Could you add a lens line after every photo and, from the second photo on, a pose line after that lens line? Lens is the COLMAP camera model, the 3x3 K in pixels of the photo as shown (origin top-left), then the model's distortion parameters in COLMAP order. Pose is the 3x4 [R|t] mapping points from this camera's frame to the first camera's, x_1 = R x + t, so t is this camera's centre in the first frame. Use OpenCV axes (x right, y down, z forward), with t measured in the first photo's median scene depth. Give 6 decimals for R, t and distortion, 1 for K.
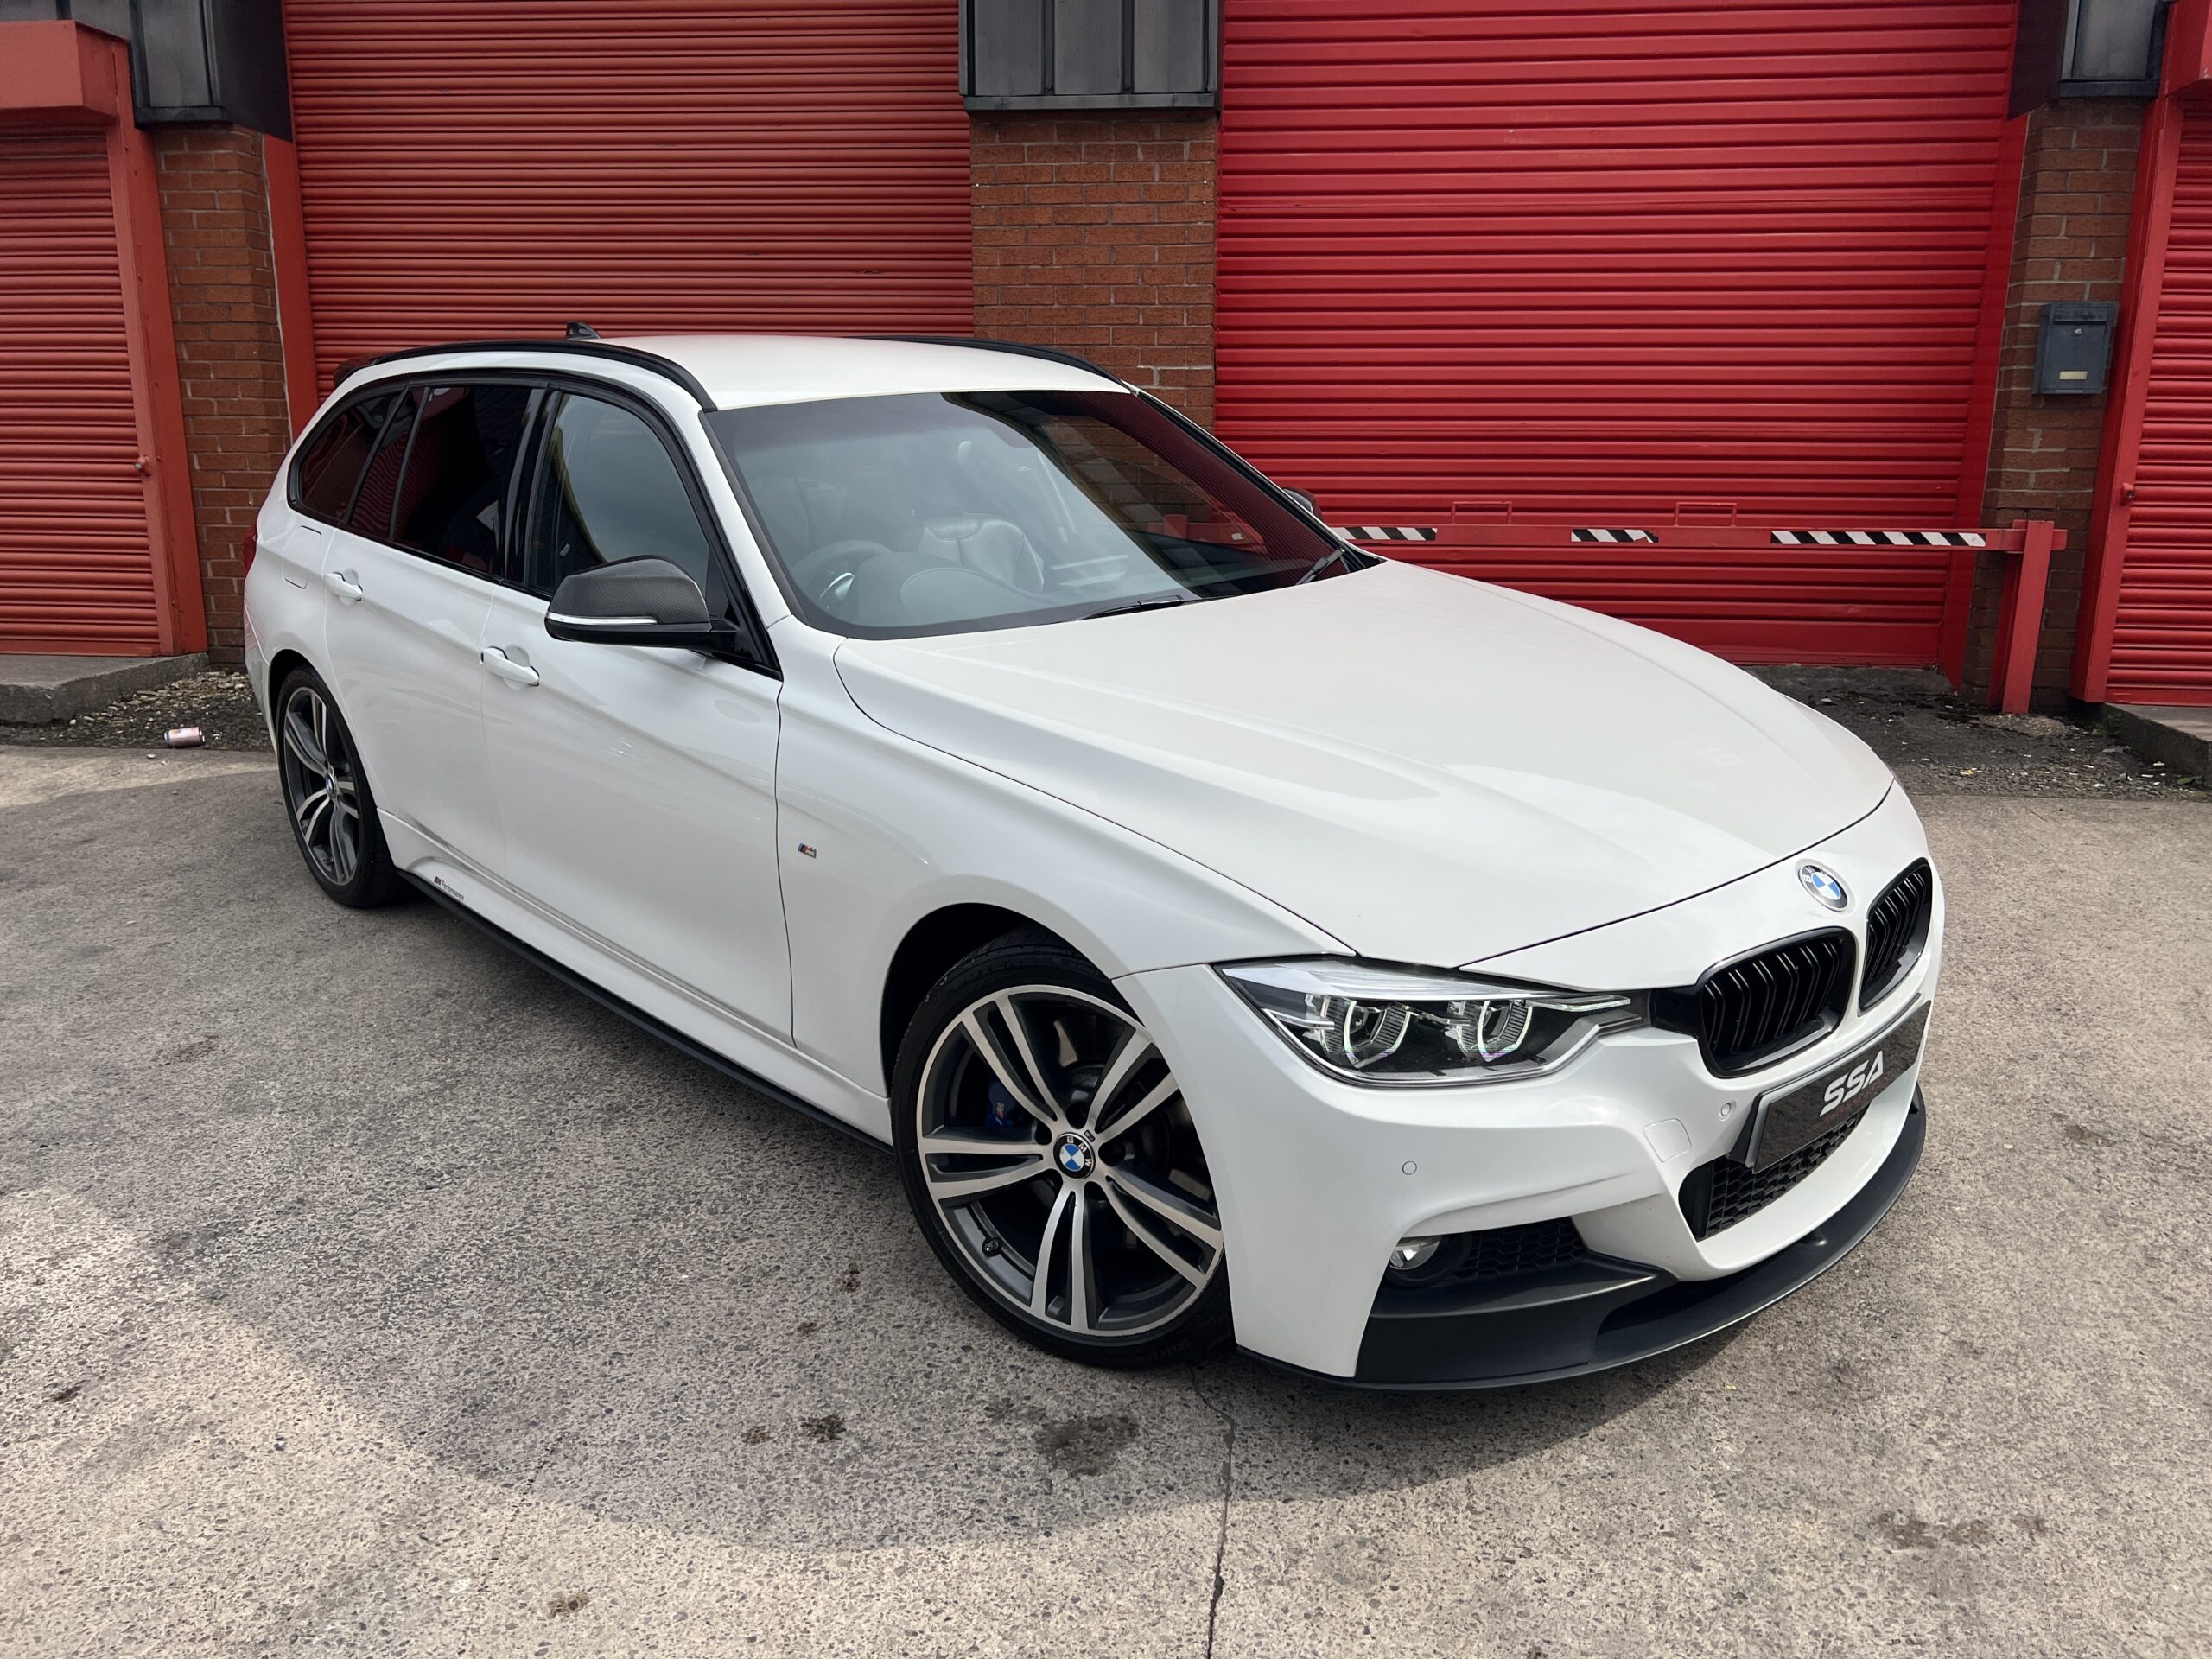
lens RADIAL K [[1673.1, 0, 1122.9], [0, 1673.1, 834.0], [0, 0, 1]] dist [0.040180, -0.046997]
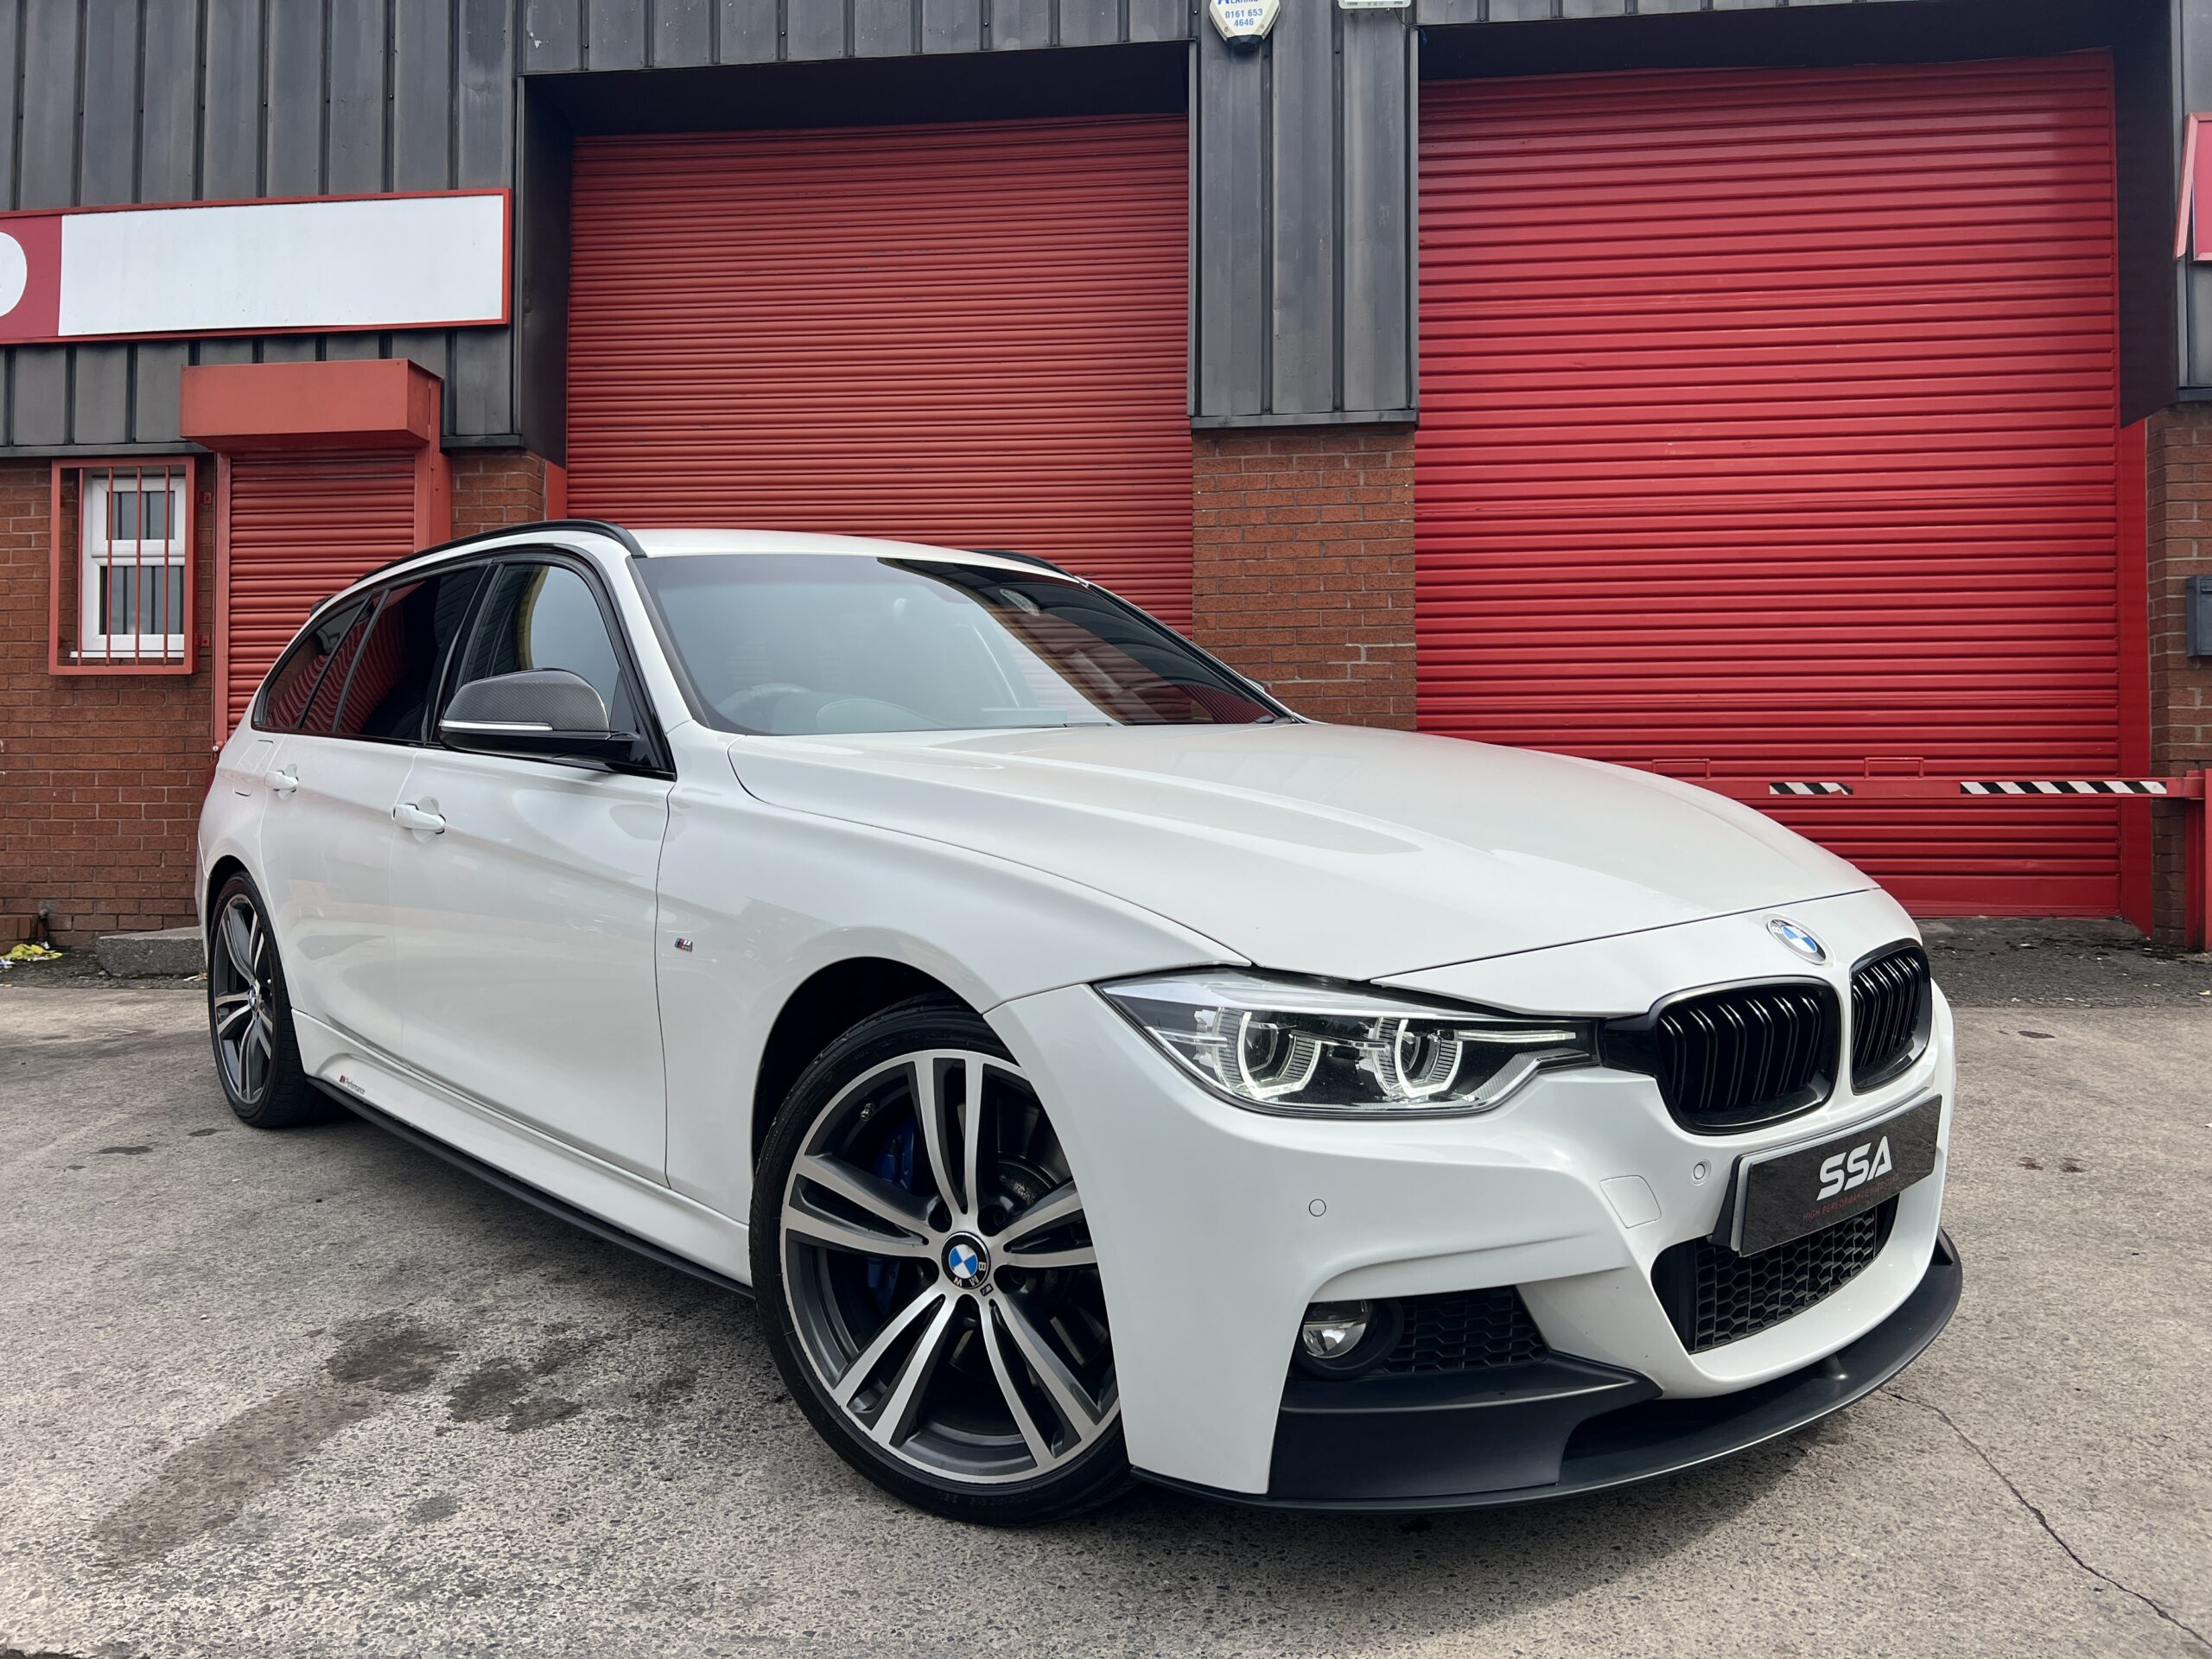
lens RADIAL K [[1673.1, 0, 1096.1], [0, 1673.1, 811.2], [0, 0, 1]] dist [0.040180, -0.046997]
pose [[0.999969, -0.007926, 0.000257, -0.162582], [0.007761, 0.971528, -0.236799, 0.086312], [0.001627, 0.236794, 0.971559, -0.030888]]
